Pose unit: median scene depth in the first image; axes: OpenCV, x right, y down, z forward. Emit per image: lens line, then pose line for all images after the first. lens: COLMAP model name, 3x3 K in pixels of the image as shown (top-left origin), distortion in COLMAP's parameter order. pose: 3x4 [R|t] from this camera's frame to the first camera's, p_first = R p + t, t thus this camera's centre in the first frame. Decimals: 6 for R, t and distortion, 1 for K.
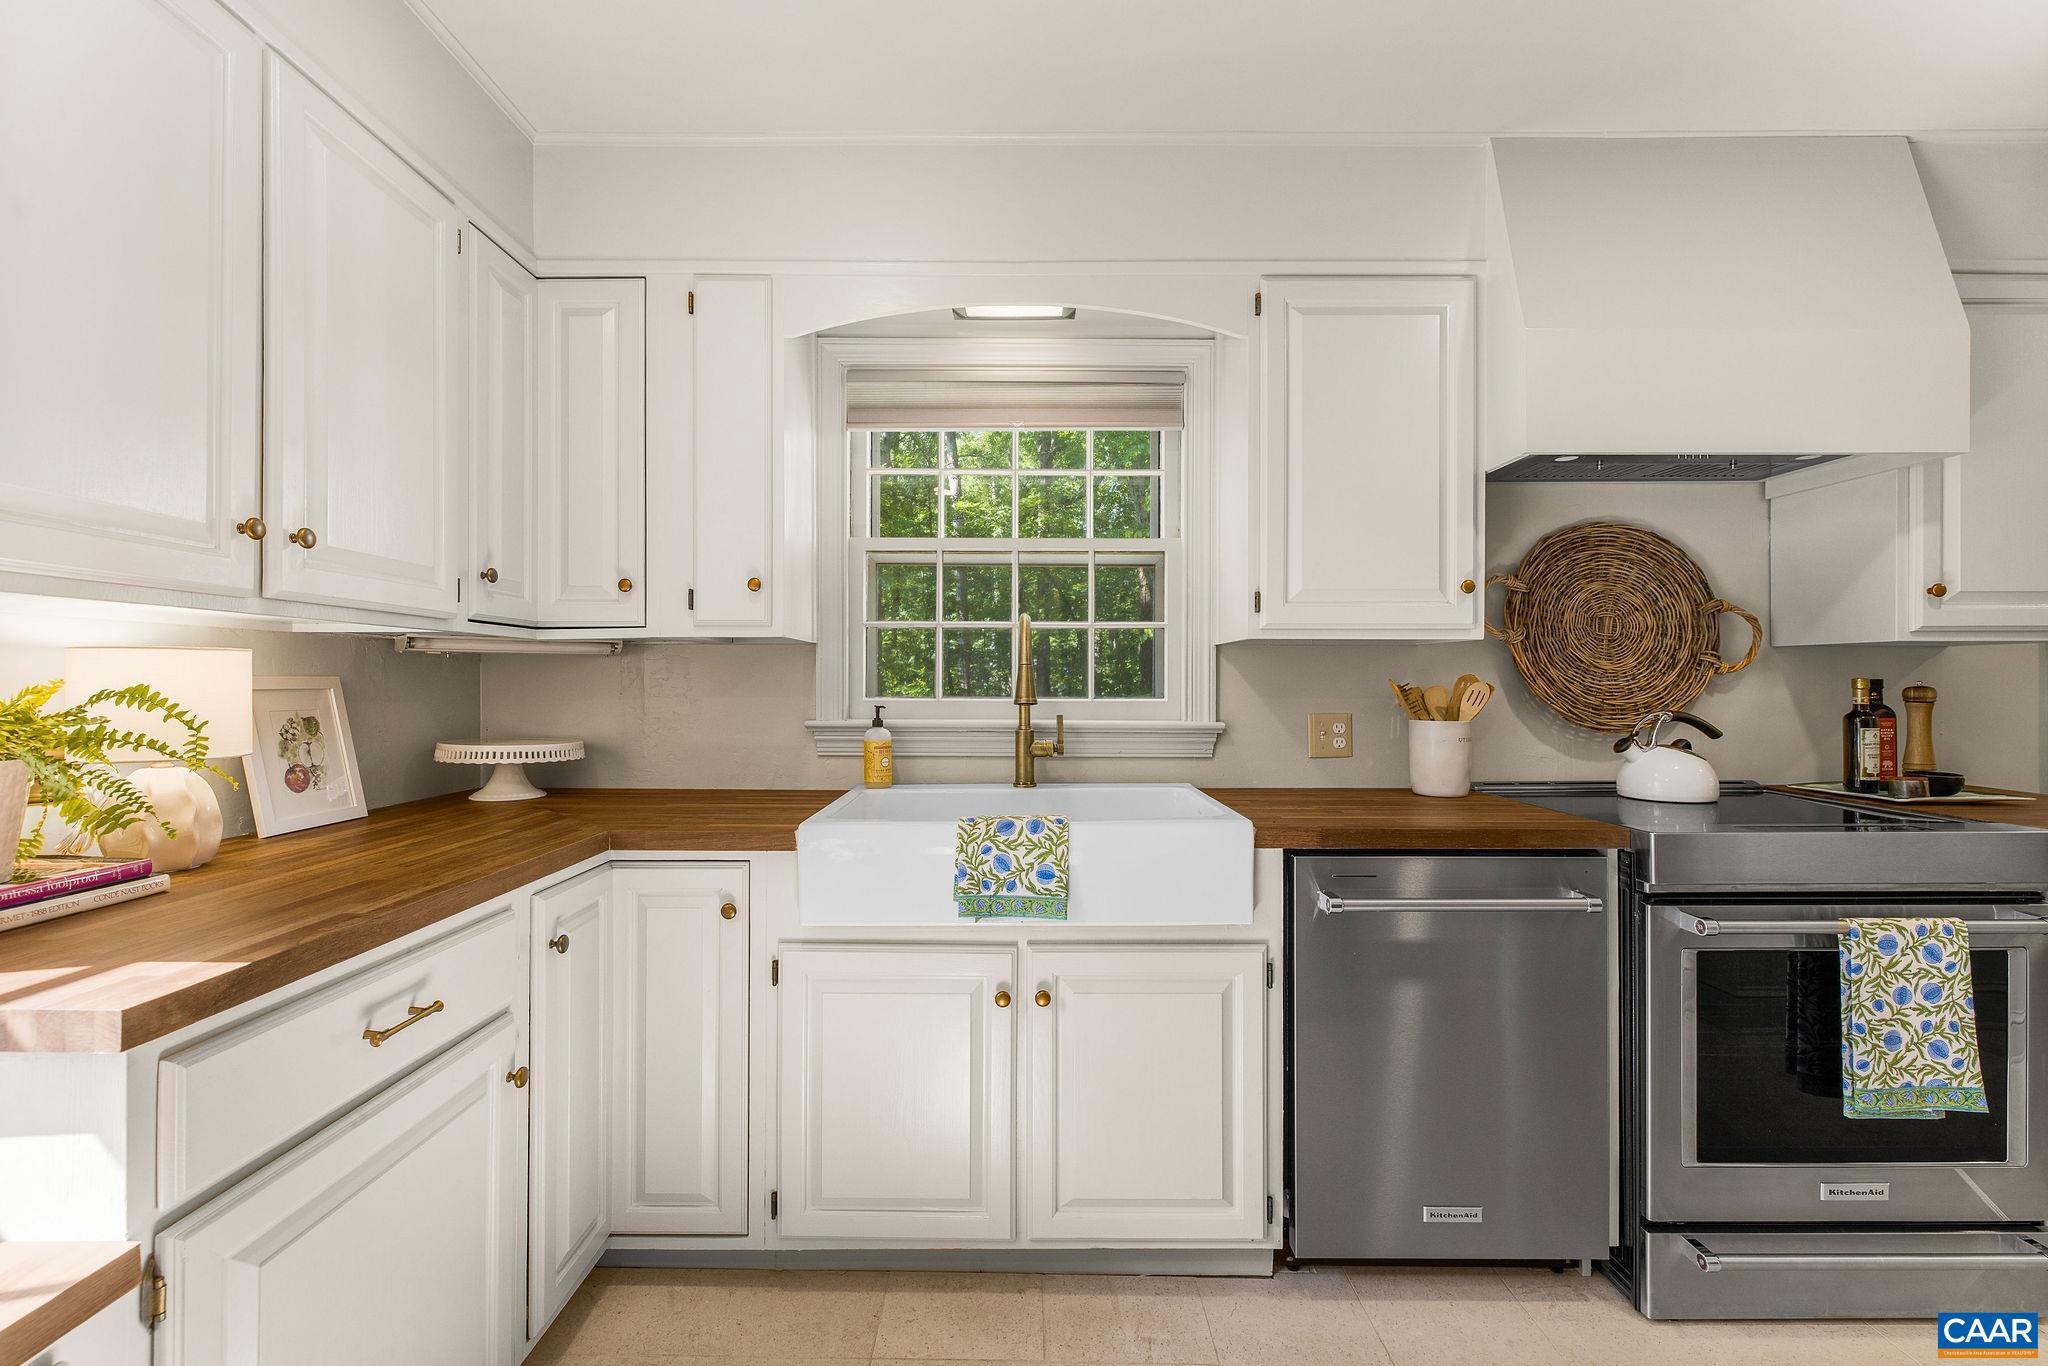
lens RADIAL K [[860.2, 0, 1022.6], [0, 860.2, 679.0], [0, 0, 1]] dist [0.003836, -0.000116]
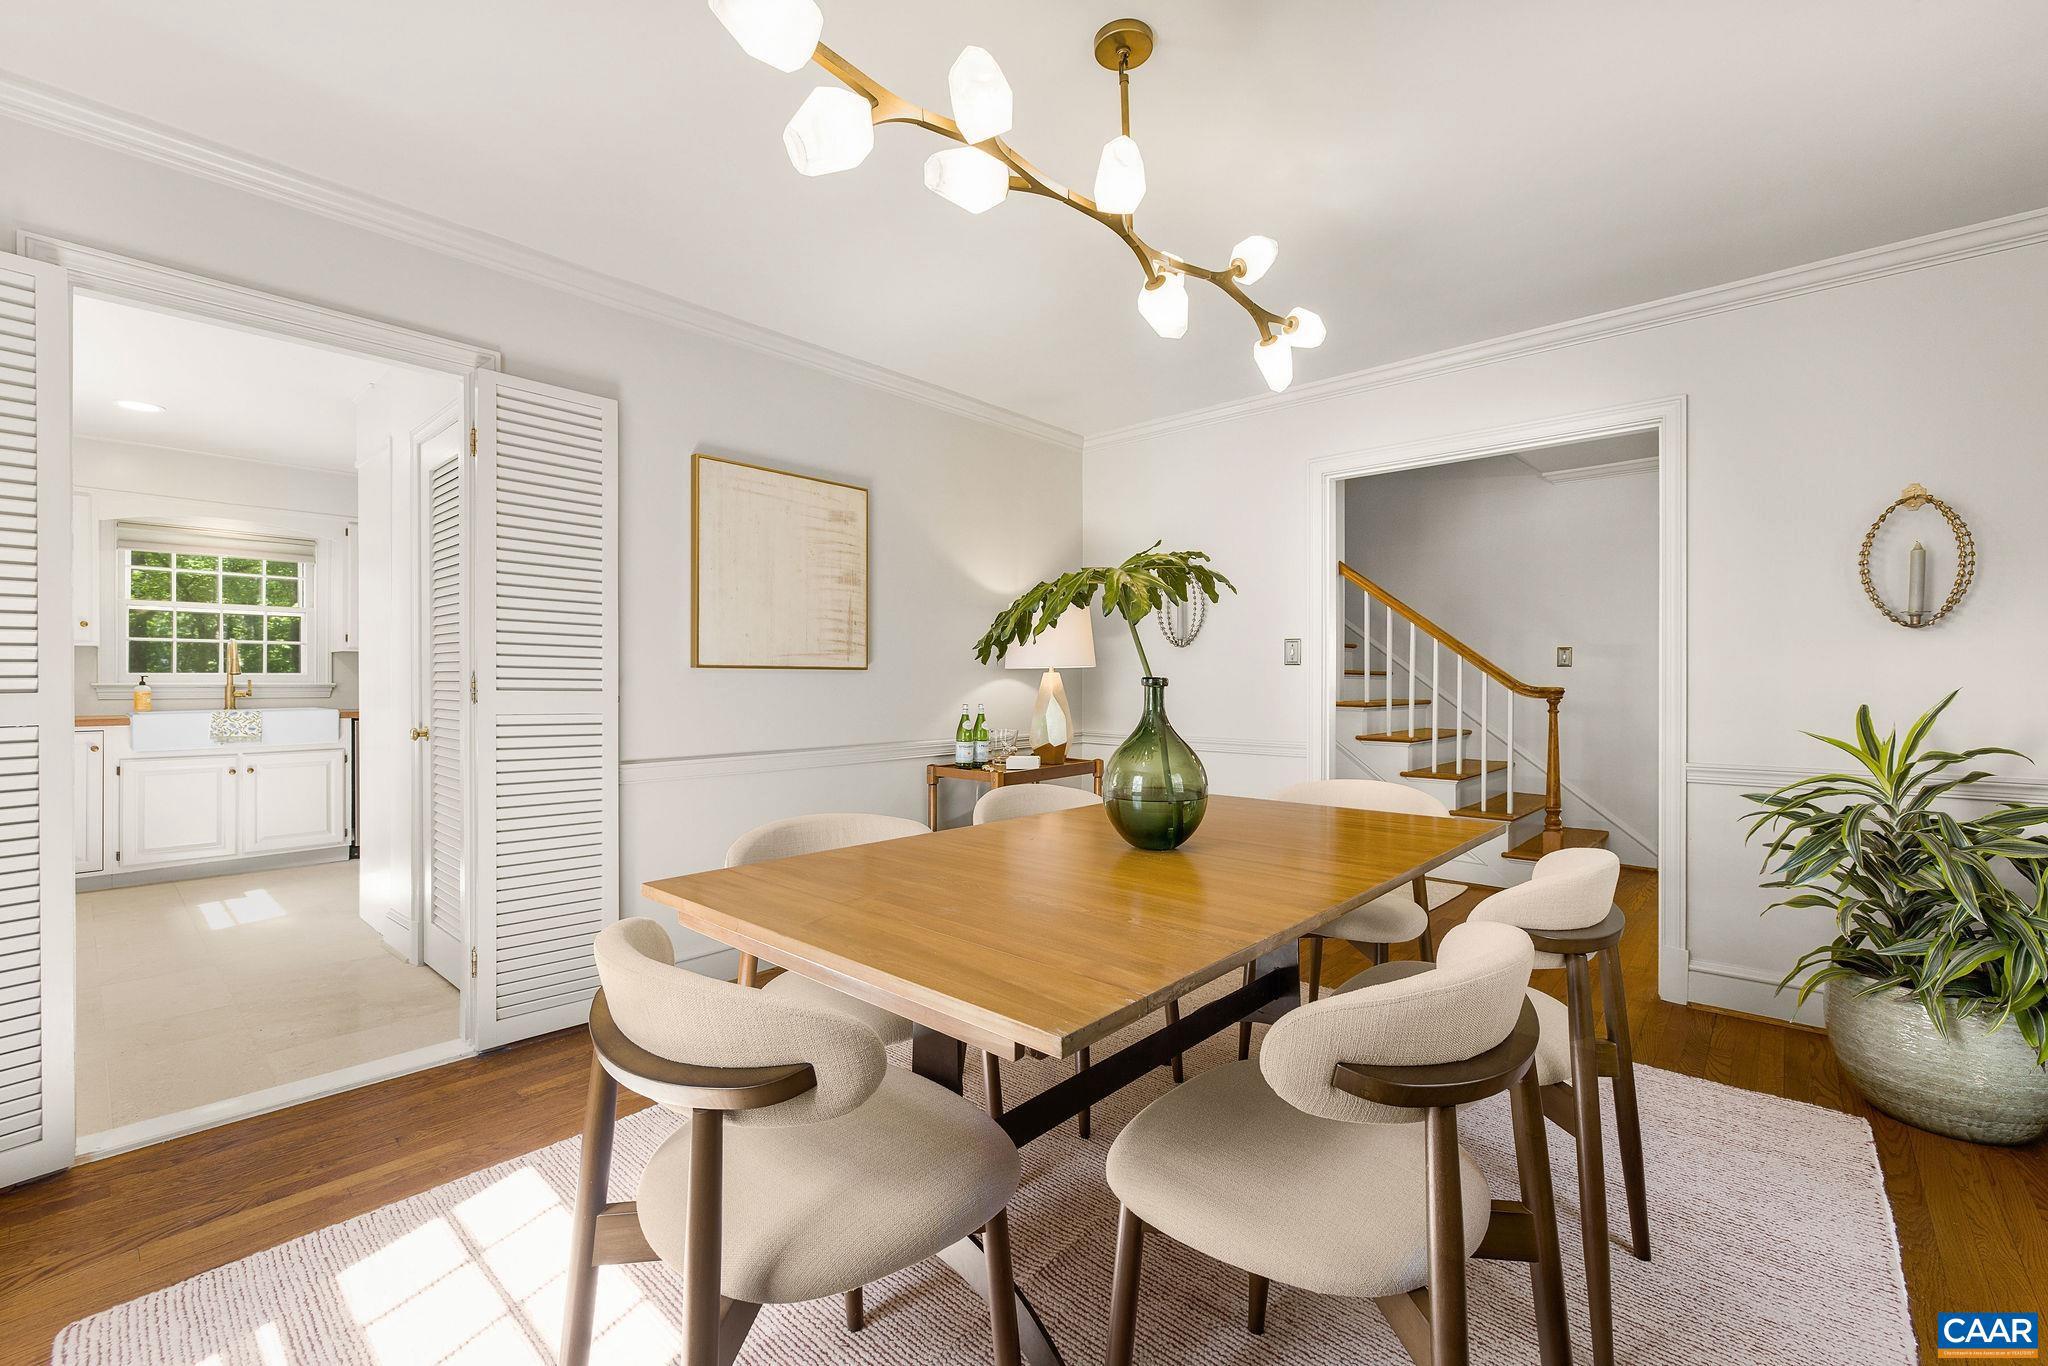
lens RADIAL K [[860.2, 0, 1016.9], [0, 860.2, 677.3], [0, 0, 1]] dist [0.003836, -0.000116]
pose [[0.668431, -0.003396, 0.743767, -0.319569], [0.000014, 0.999990, 0.004554, 0.023431], [-0.743774, -0.003034, 0.668424, -2.244987]]
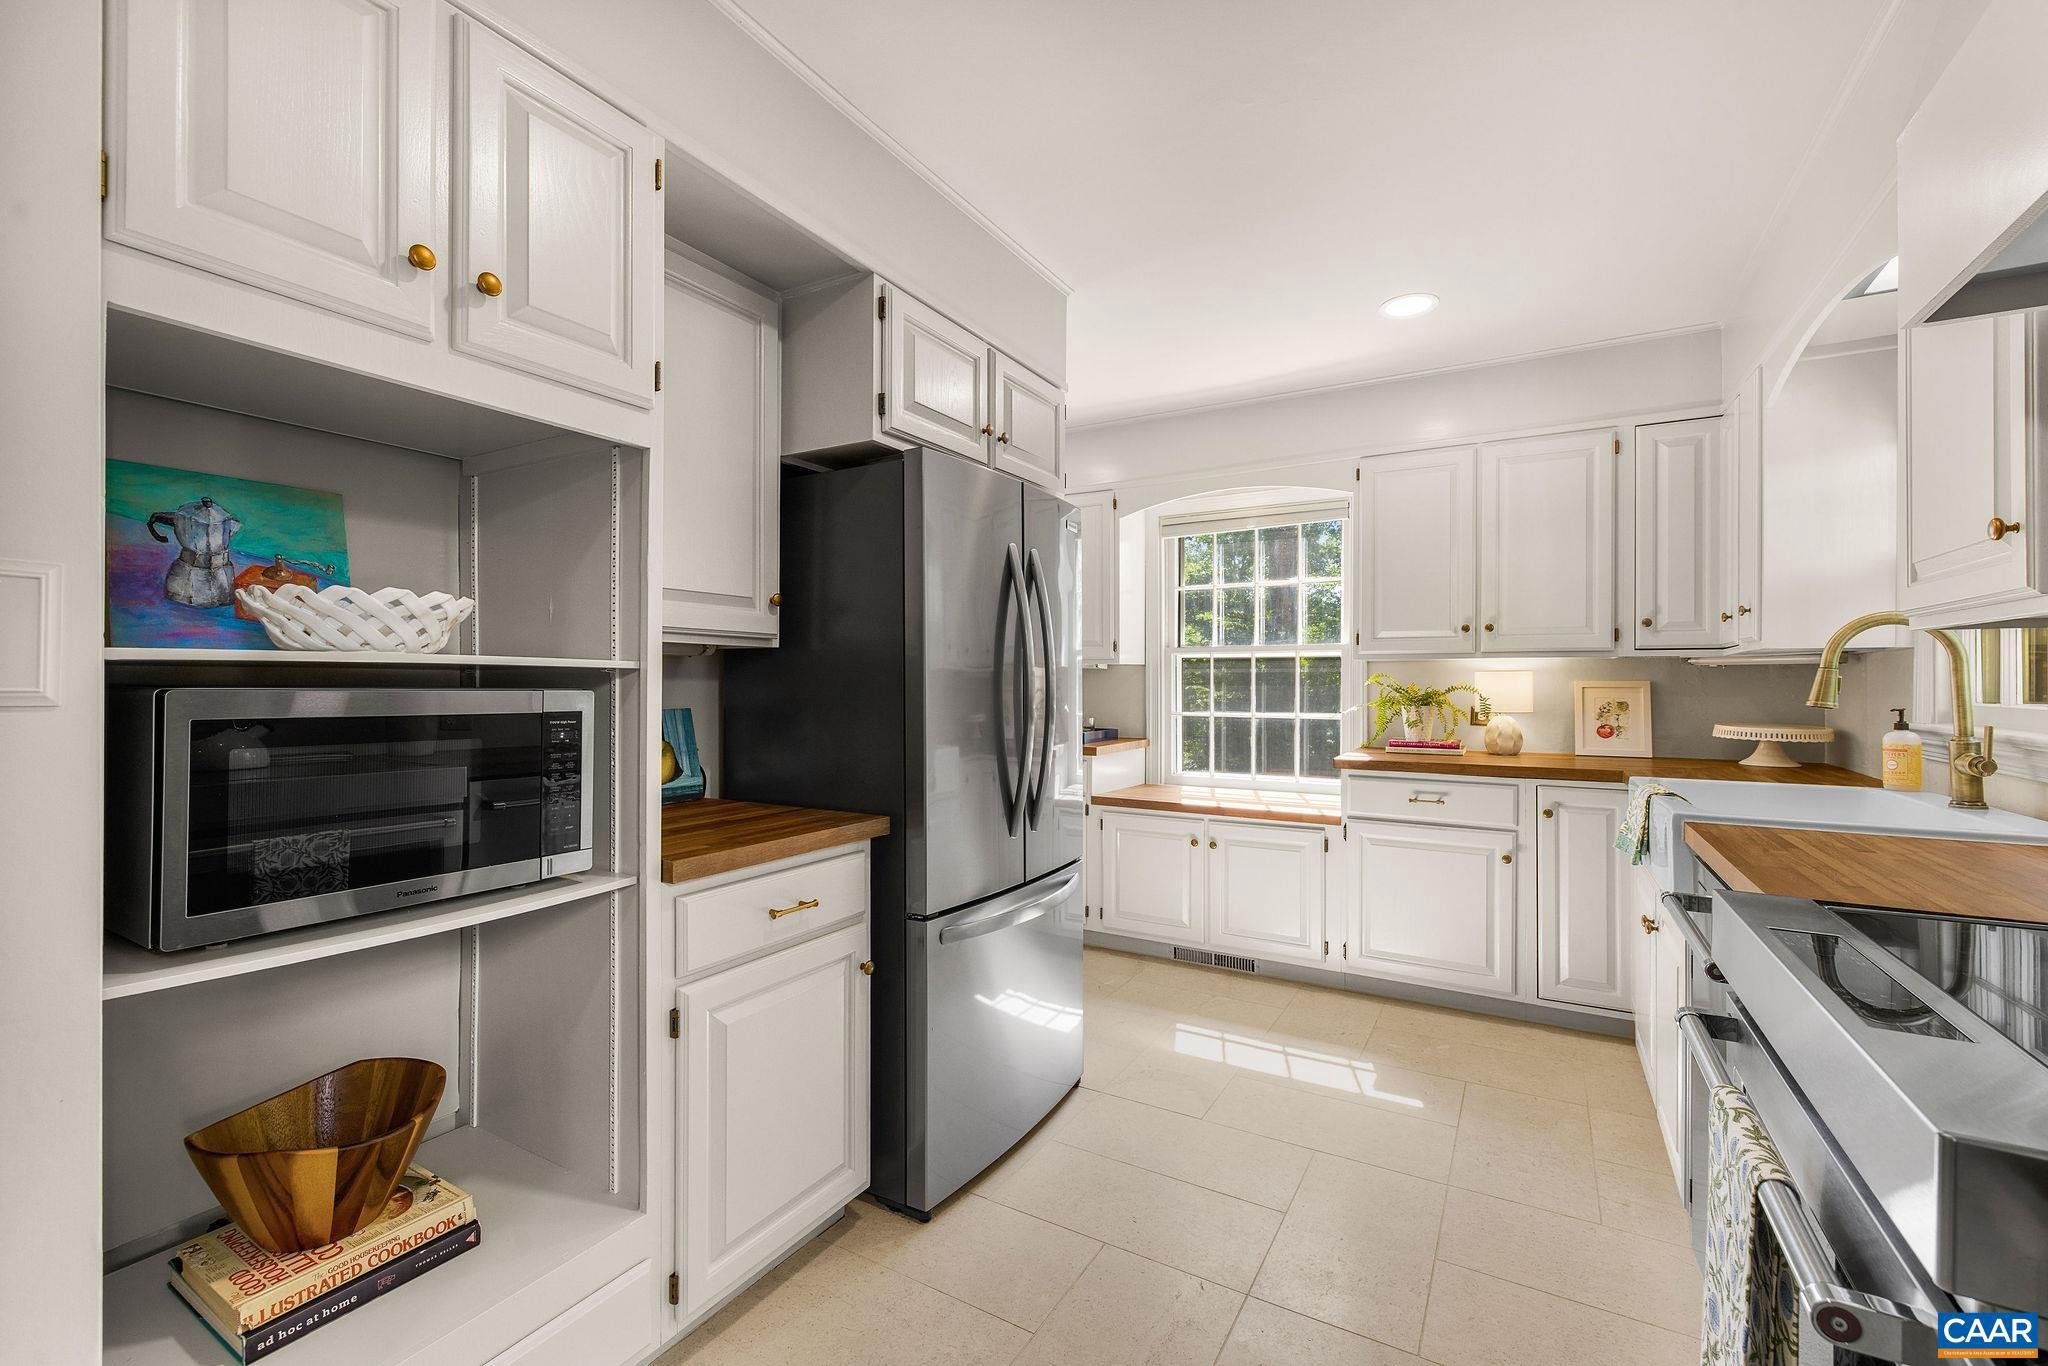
lens RADIAL K [[860.2, 0, 1020.5], [0, 860.2, 680.9], [0, 0, 1]] dist [0.003836, -0.000116]
pose [[-0.505414, -0.001970, -0.862875, 1.244498], [0.003202, 0.999986, -0.004158, 0.000730], [0.862871, -0.004864, -0.505400, 0.649524]]
